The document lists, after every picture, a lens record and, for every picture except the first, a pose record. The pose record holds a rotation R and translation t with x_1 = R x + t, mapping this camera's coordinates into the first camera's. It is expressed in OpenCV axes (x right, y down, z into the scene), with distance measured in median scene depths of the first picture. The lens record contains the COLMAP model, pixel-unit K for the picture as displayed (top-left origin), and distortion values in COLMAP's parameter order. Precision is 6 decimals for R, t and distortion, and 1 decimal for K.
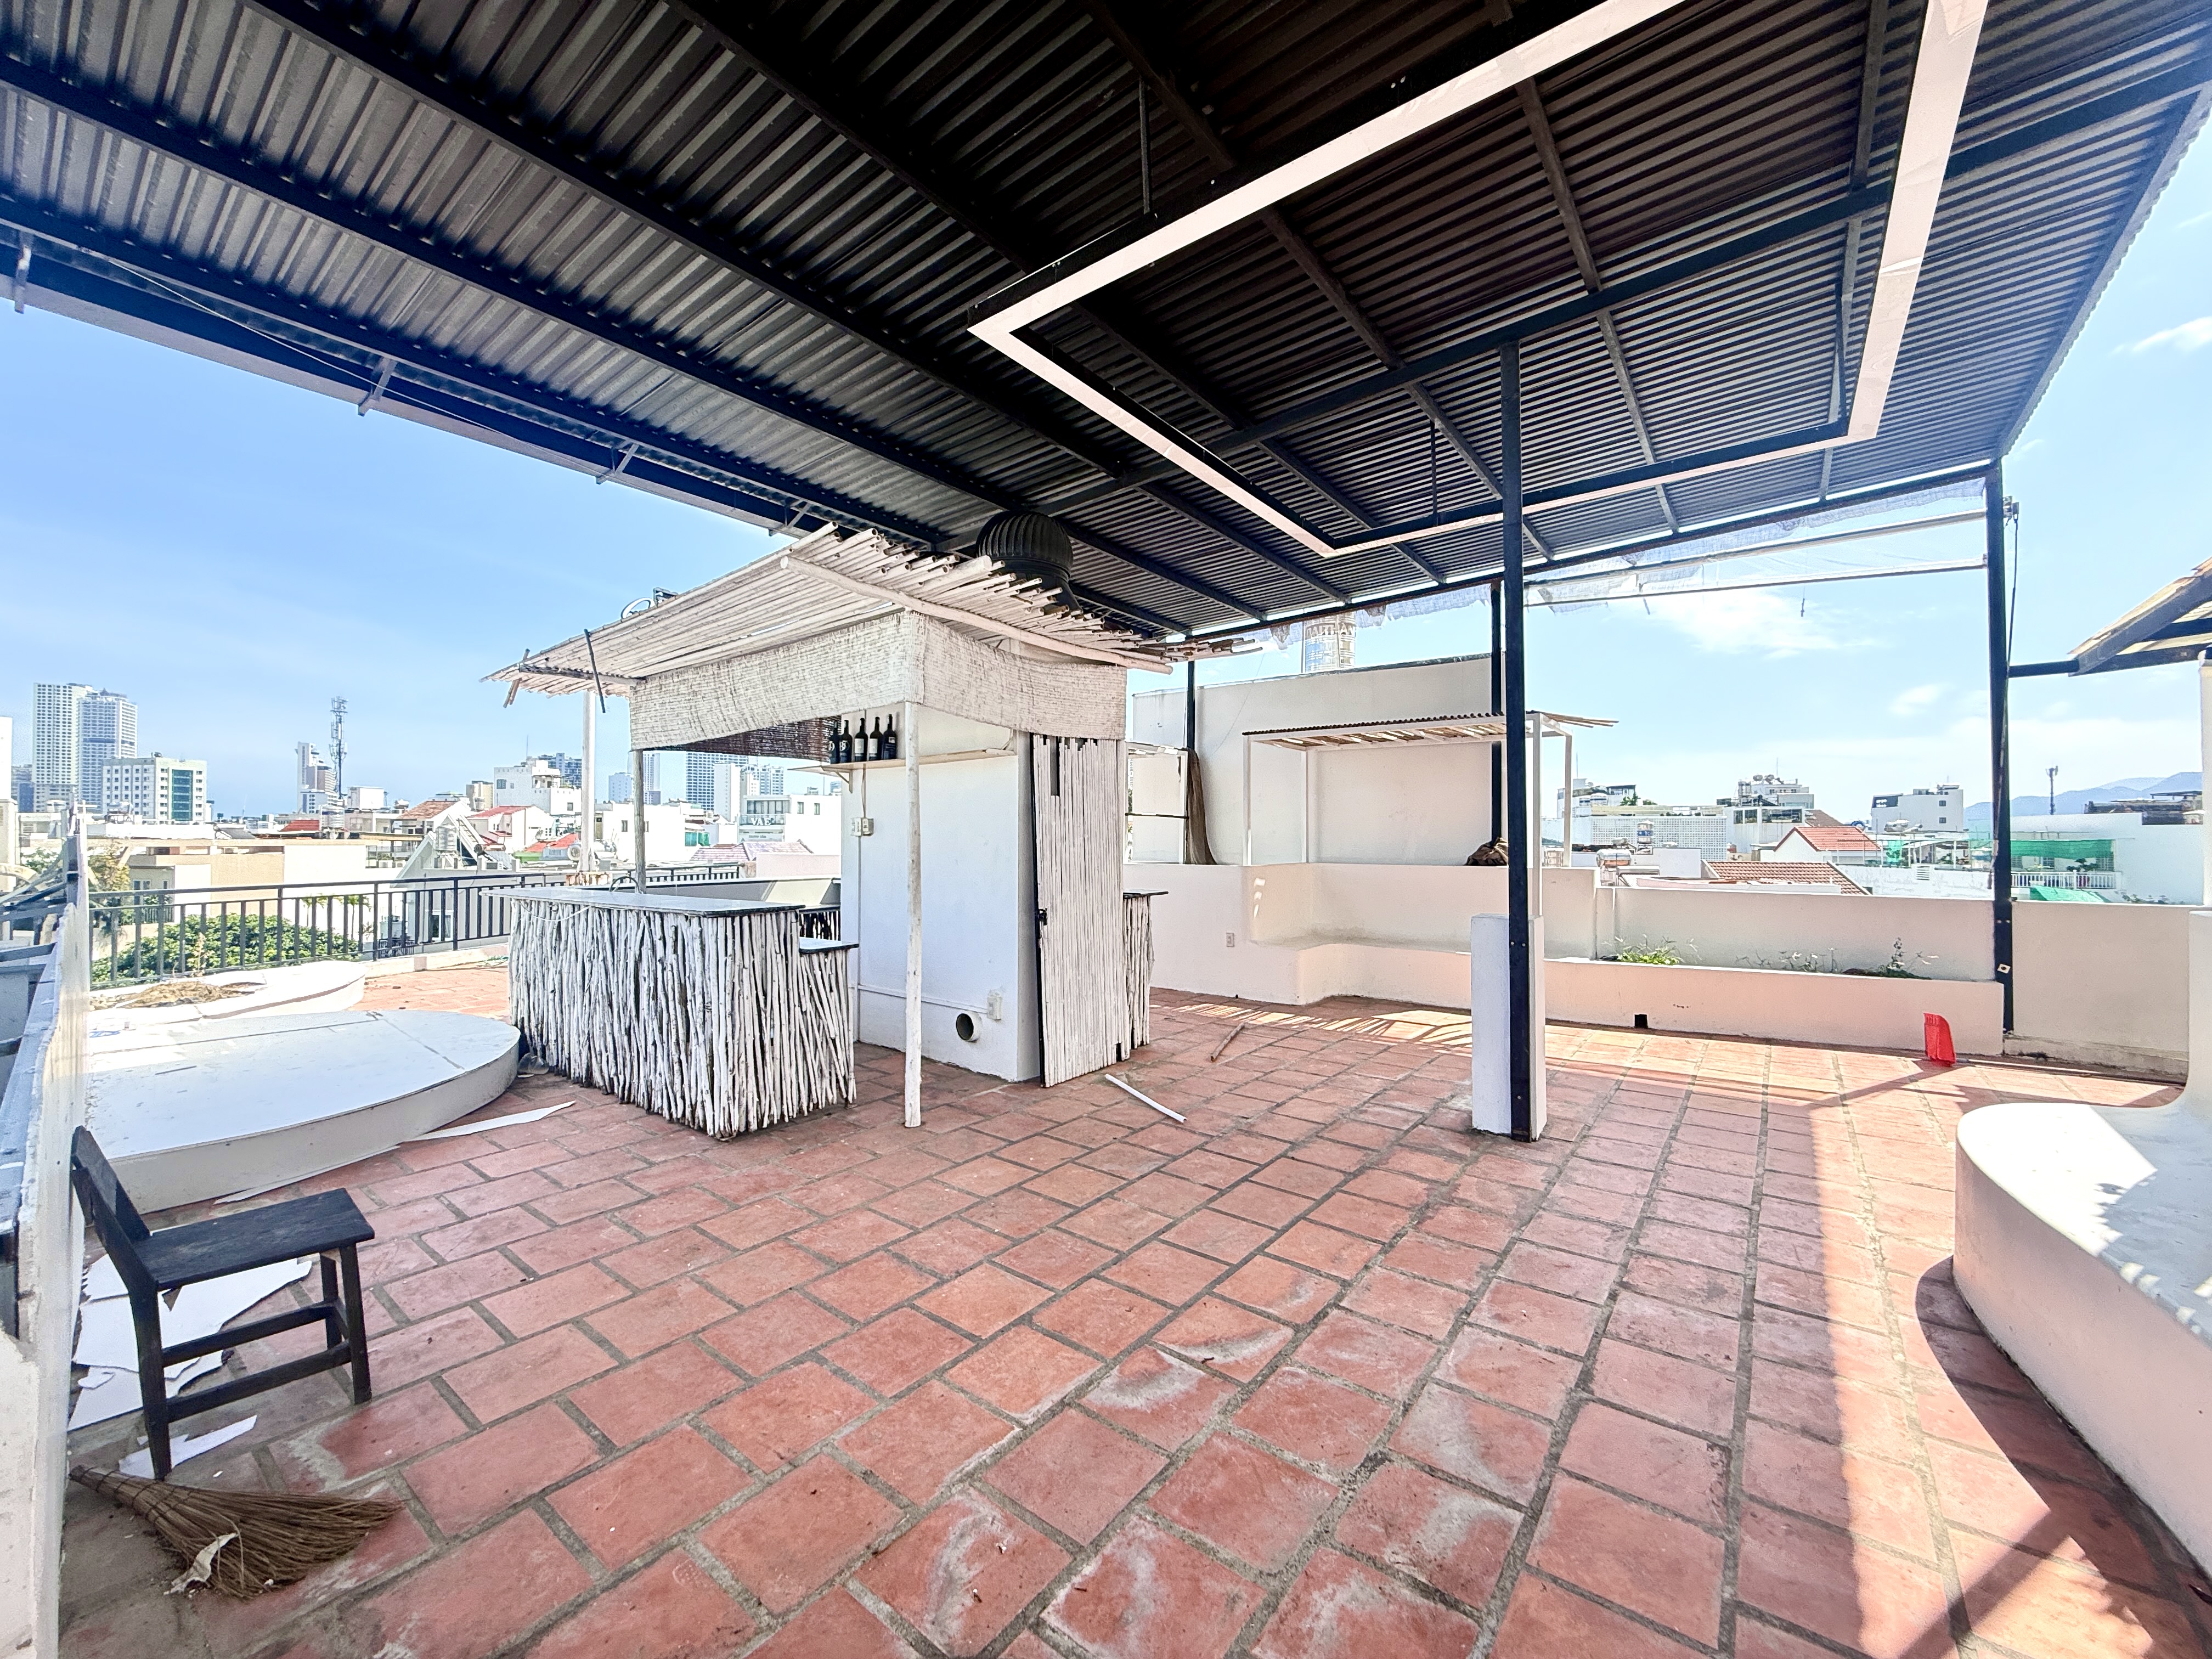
lens RADIAL K [[889.0, 0, 1100.9], [0, 889.0, 832.8], [0, 0, 1]] dist [0.001799, 0.000179]
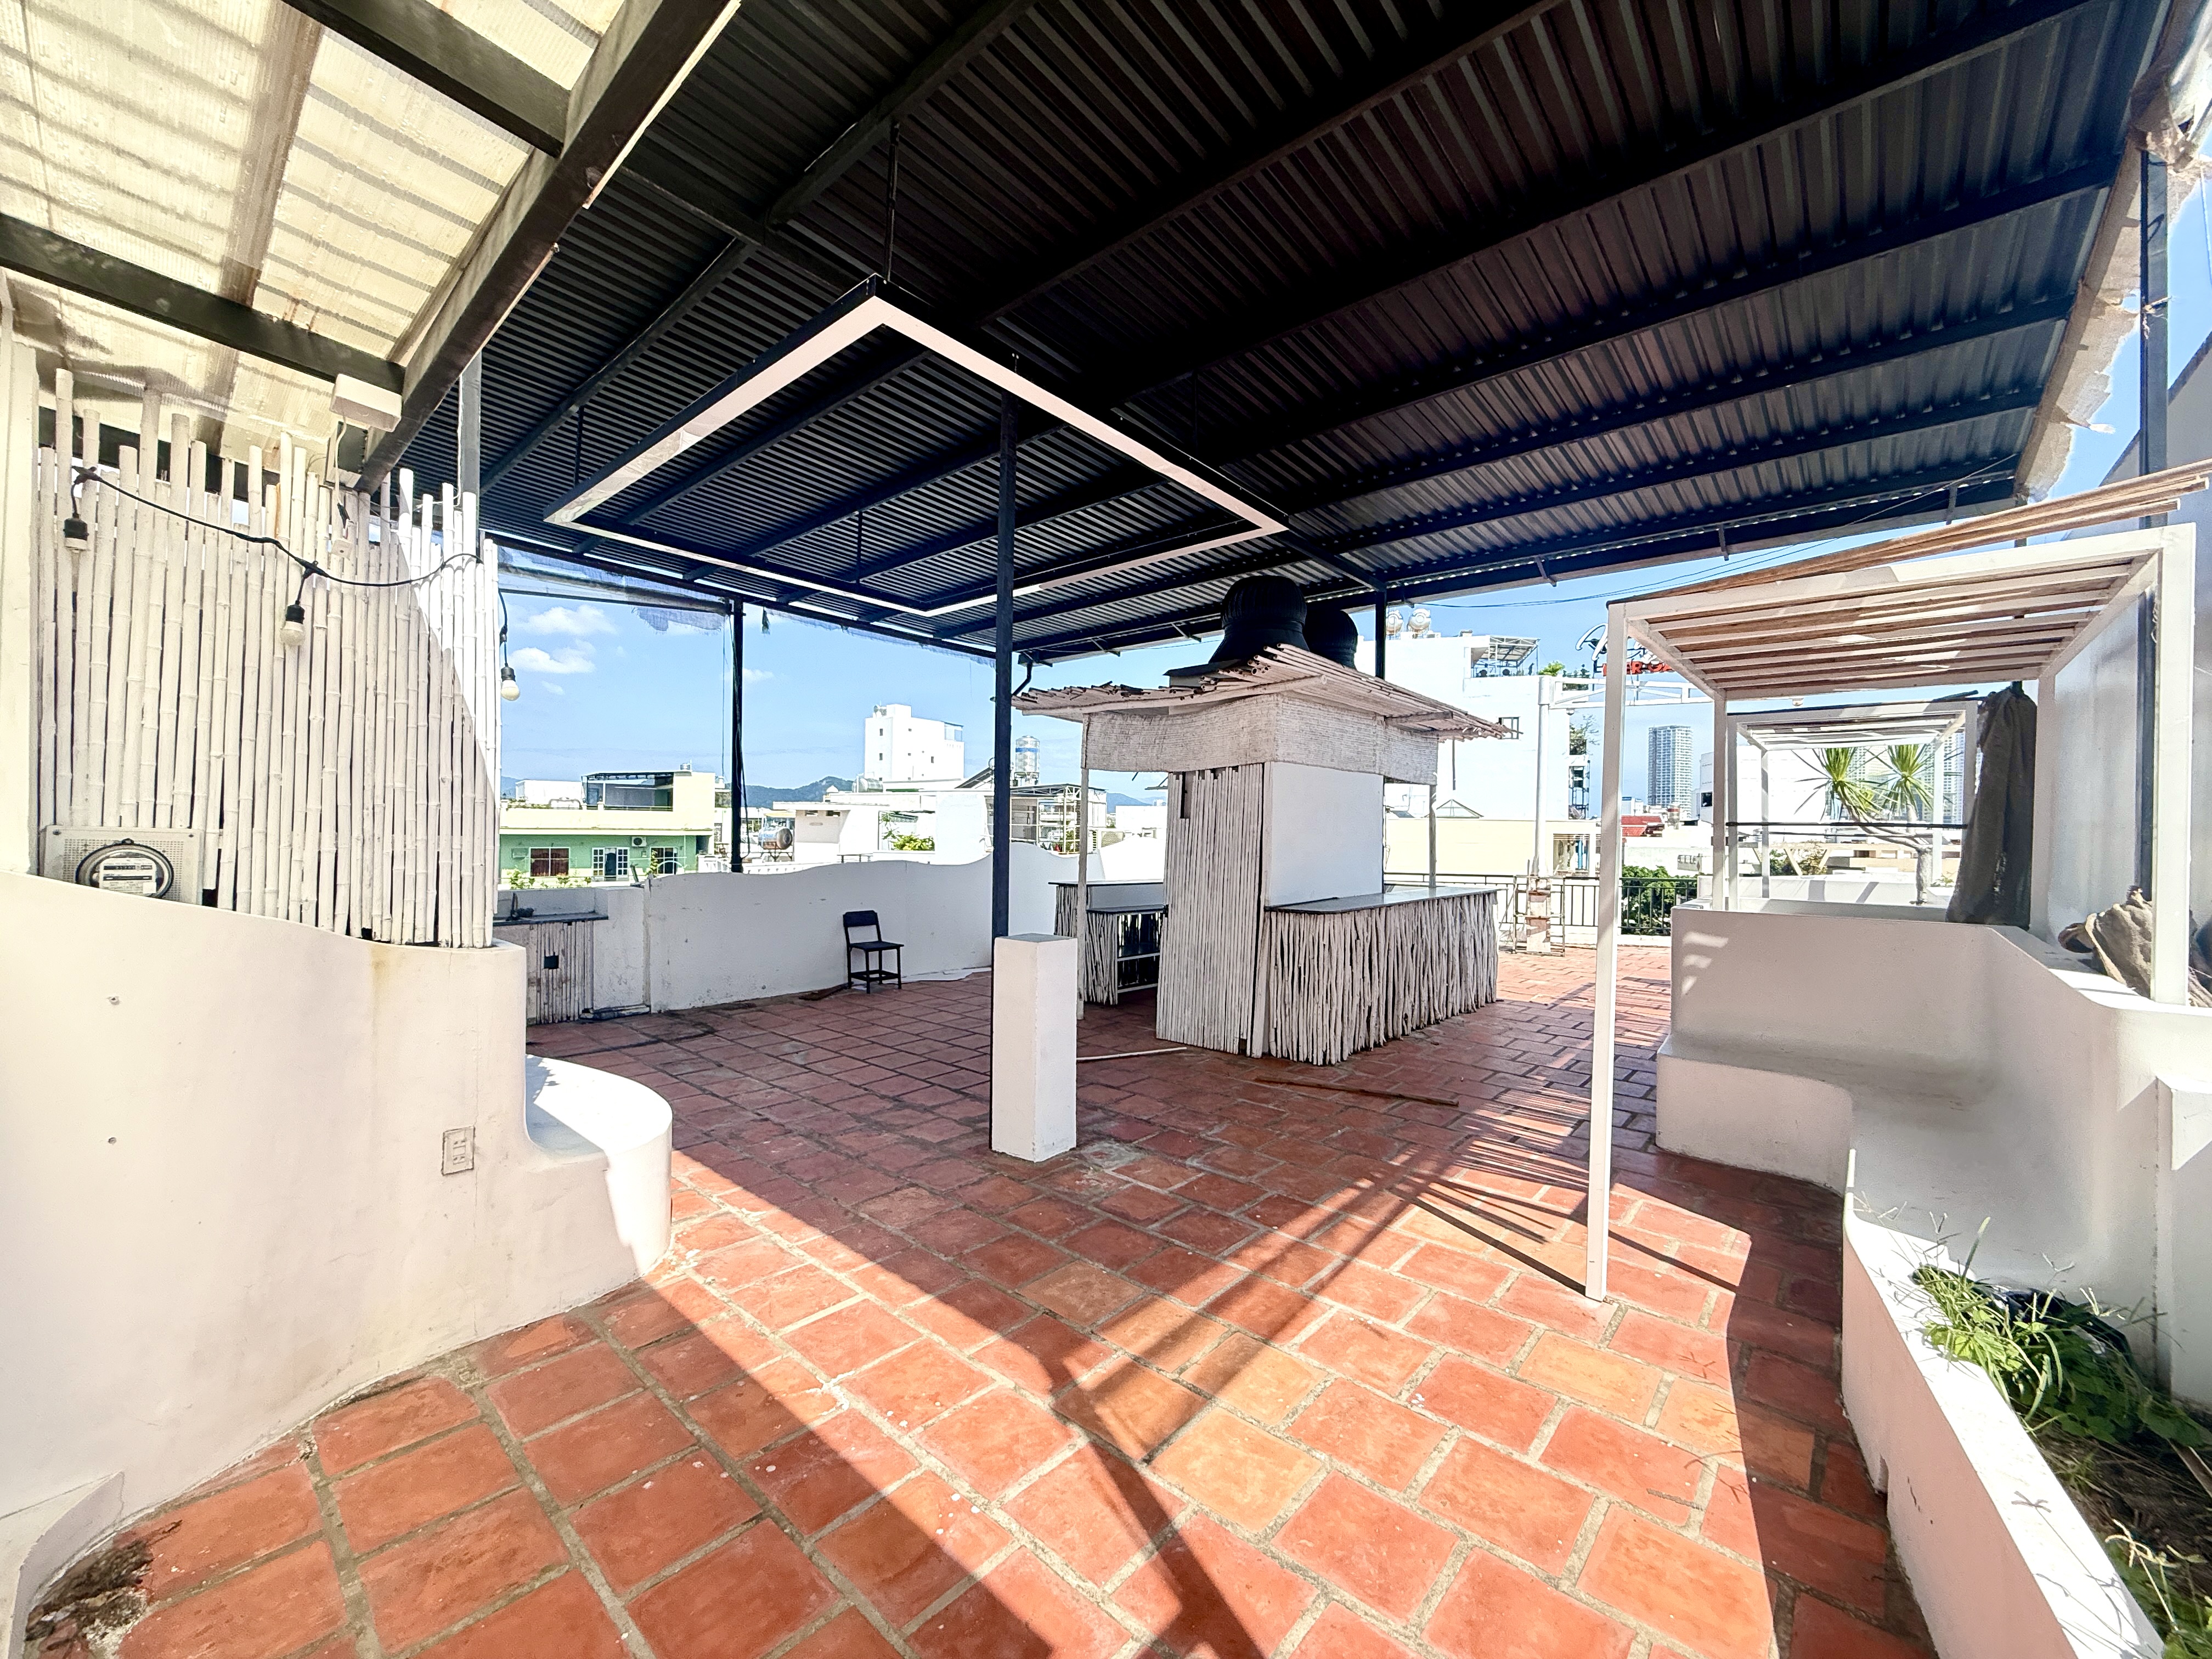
lens RADIAL K [[889.0, 0, 1101.3], [0, 889.0, 828.7], [0, 0, 1]] dist [0.001799, 0.000179]
pose [[-0.077343, -0.004081, -0.996996, 1.762154], [-0.005773, 0.999977, -0.003646, -0.030660], [0.996988, 0.005474, -0.077365, 1.400434]]
